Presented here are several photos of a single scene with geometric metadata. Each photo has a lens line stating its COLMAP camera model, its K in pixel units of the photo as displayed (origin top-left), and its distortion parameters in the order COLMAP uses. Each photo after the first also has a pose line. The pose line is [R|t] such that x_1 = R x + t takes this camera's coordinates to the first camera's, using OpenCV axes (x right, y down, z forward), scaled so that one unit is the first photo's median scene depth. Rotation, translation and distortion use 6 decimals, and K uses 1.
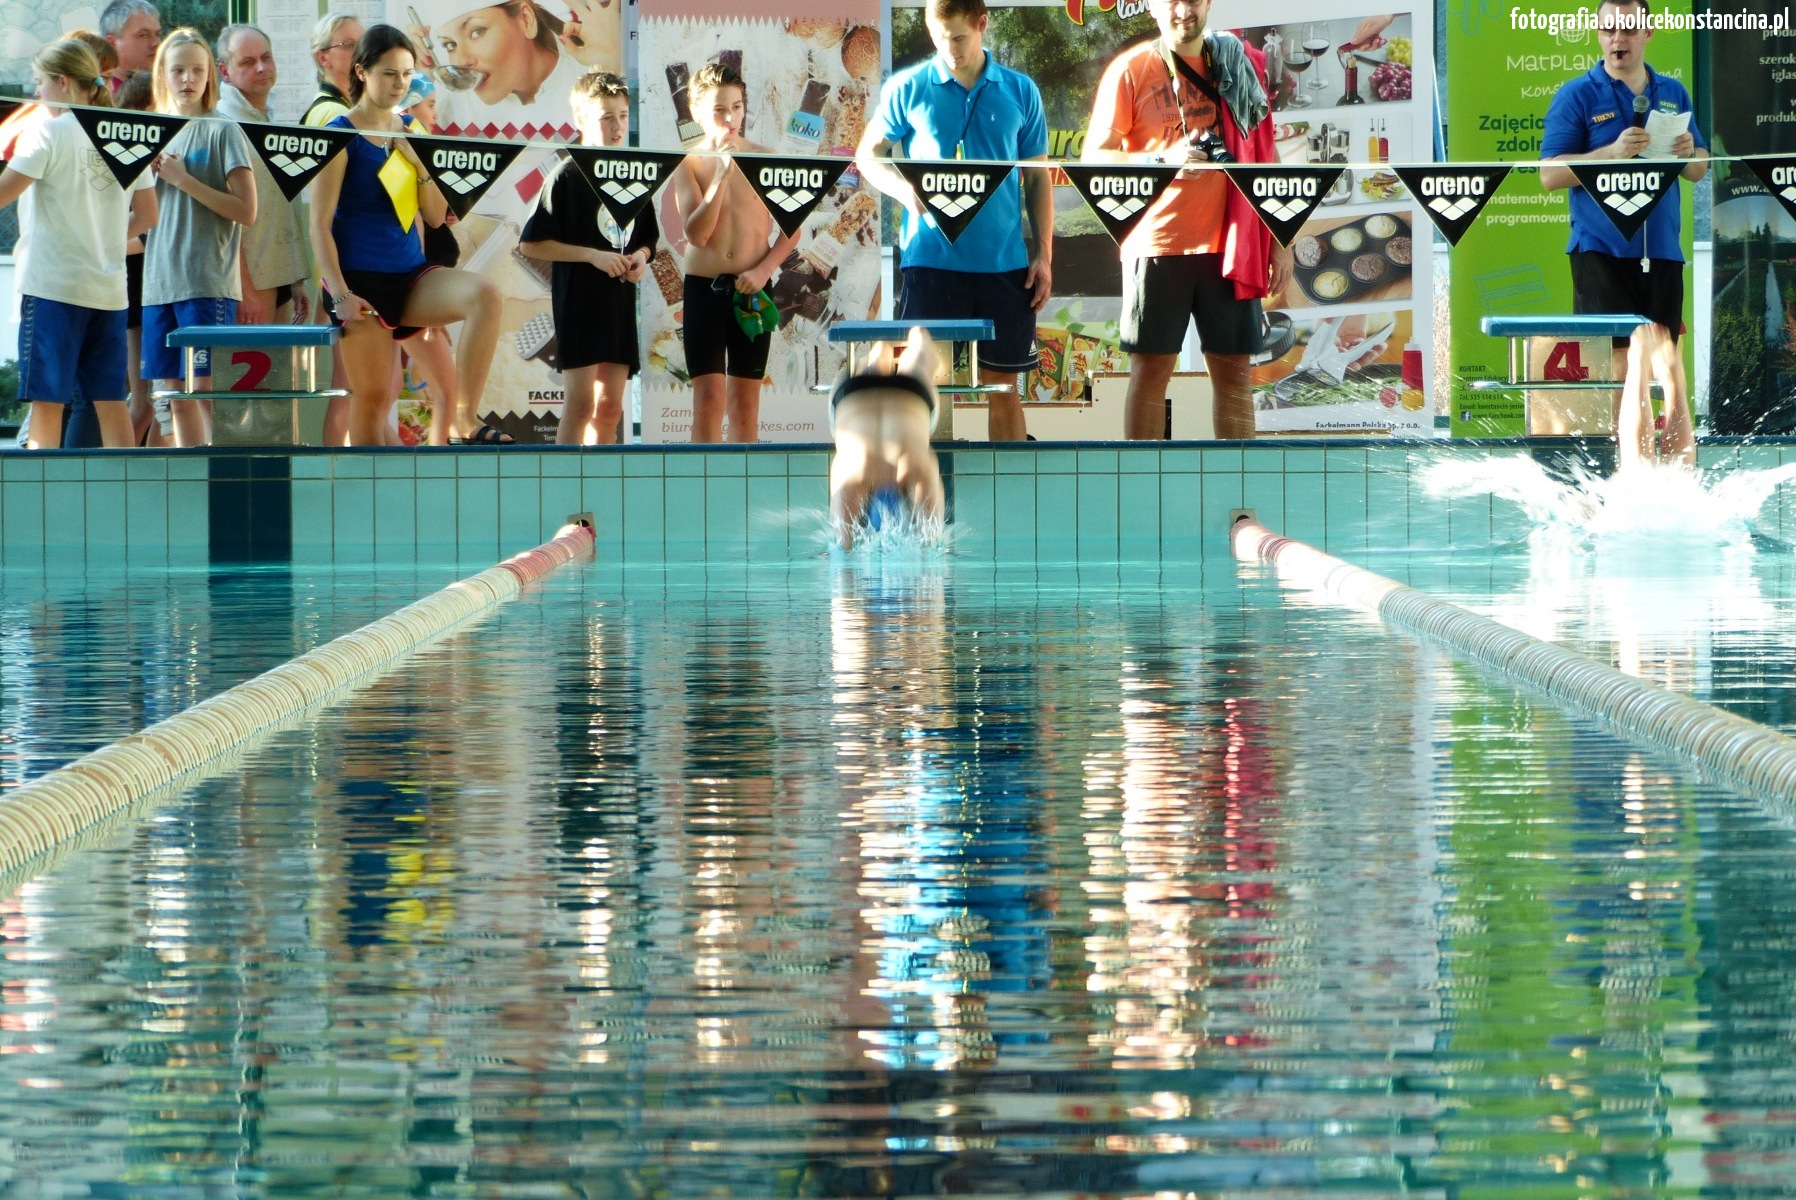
lens RADIAL K [[8285.2, 0, 881.8], [0, 8285.2, 609.6], [0, 0, 1]] dist [0.071117, 0.000000]
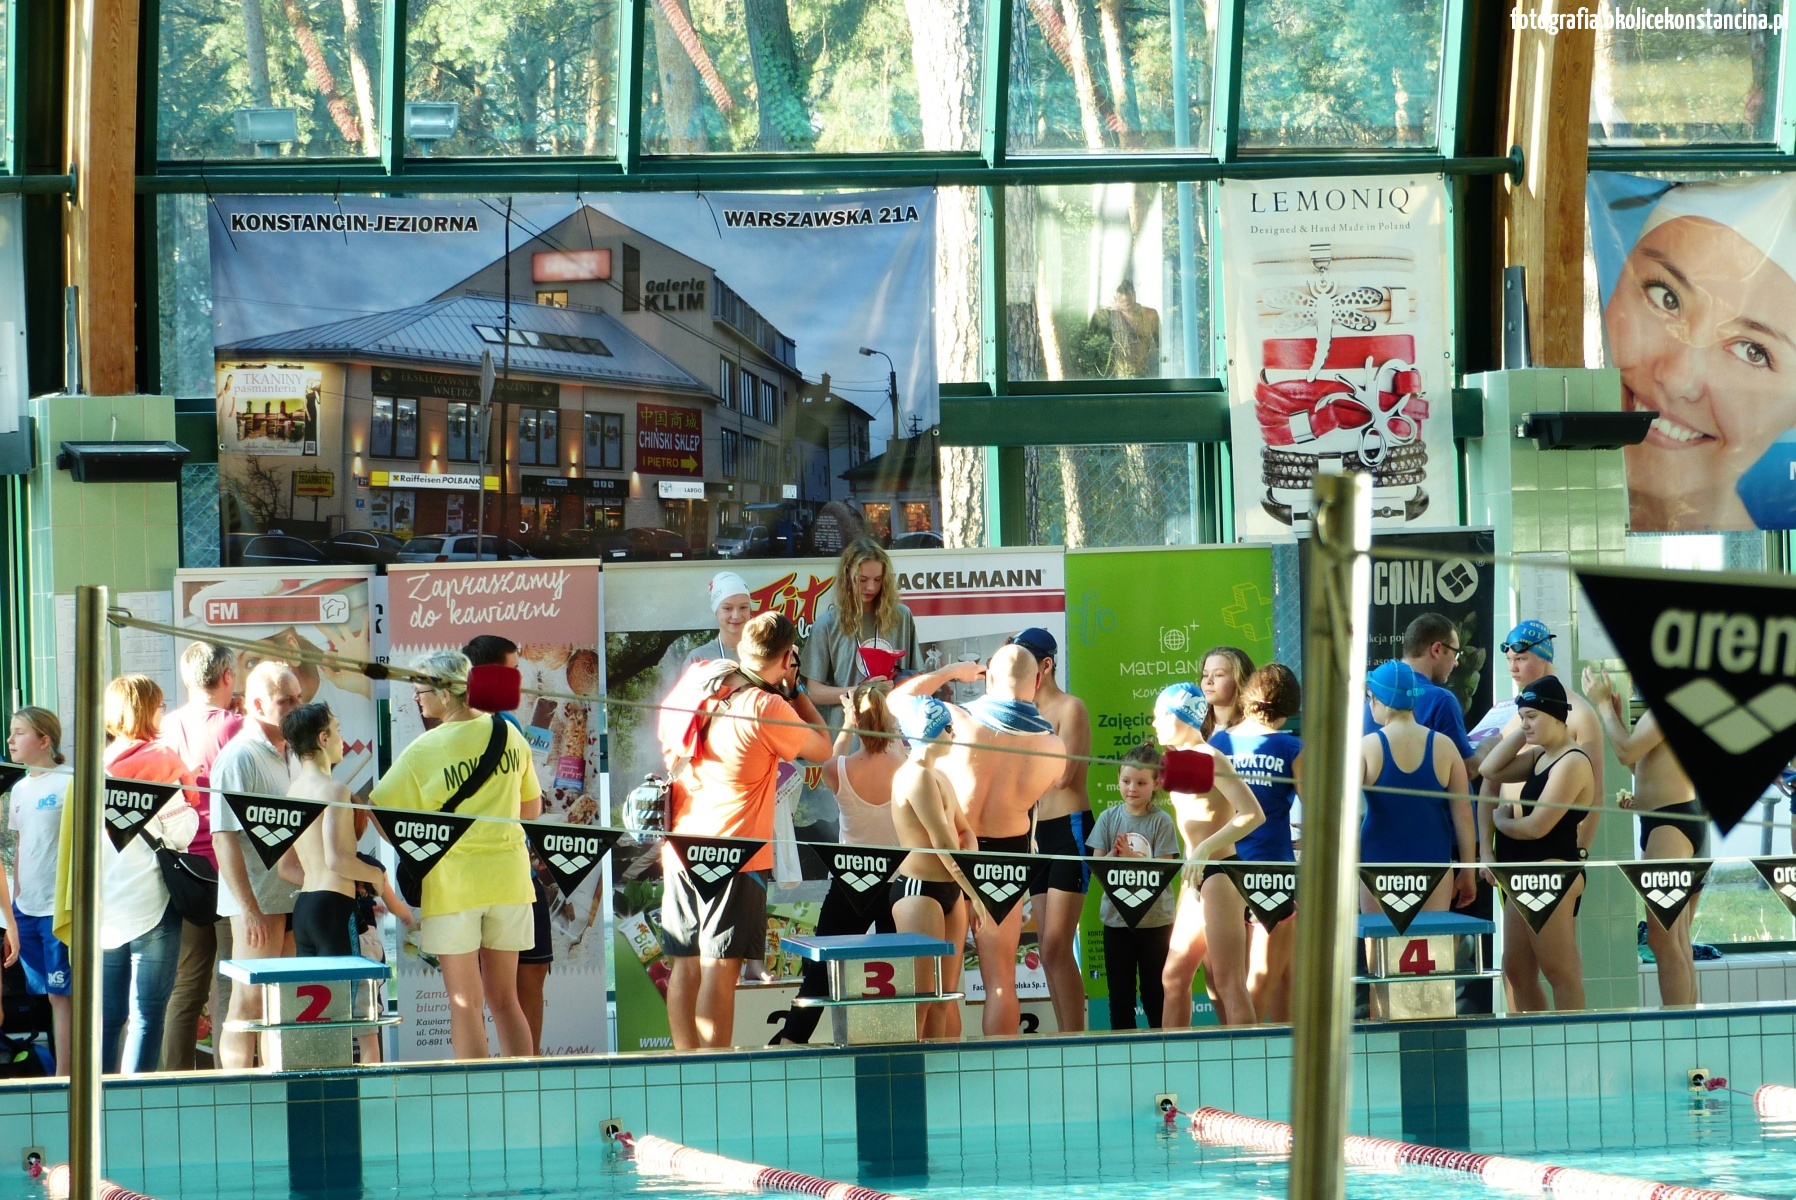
lens RADIAL K [[7521.4, 0, 904.5], [0, 7521.4, 595.8], [0, 0, 1]] dist [-0.043633, 0.000000]
pose [[0.963623, -0.018879, 0.266597, -0.234434], [0.030387, 0.998773, -0.039109, -0.036089], [-0.265531, 0.045788, 0.963014, -0.004802]]
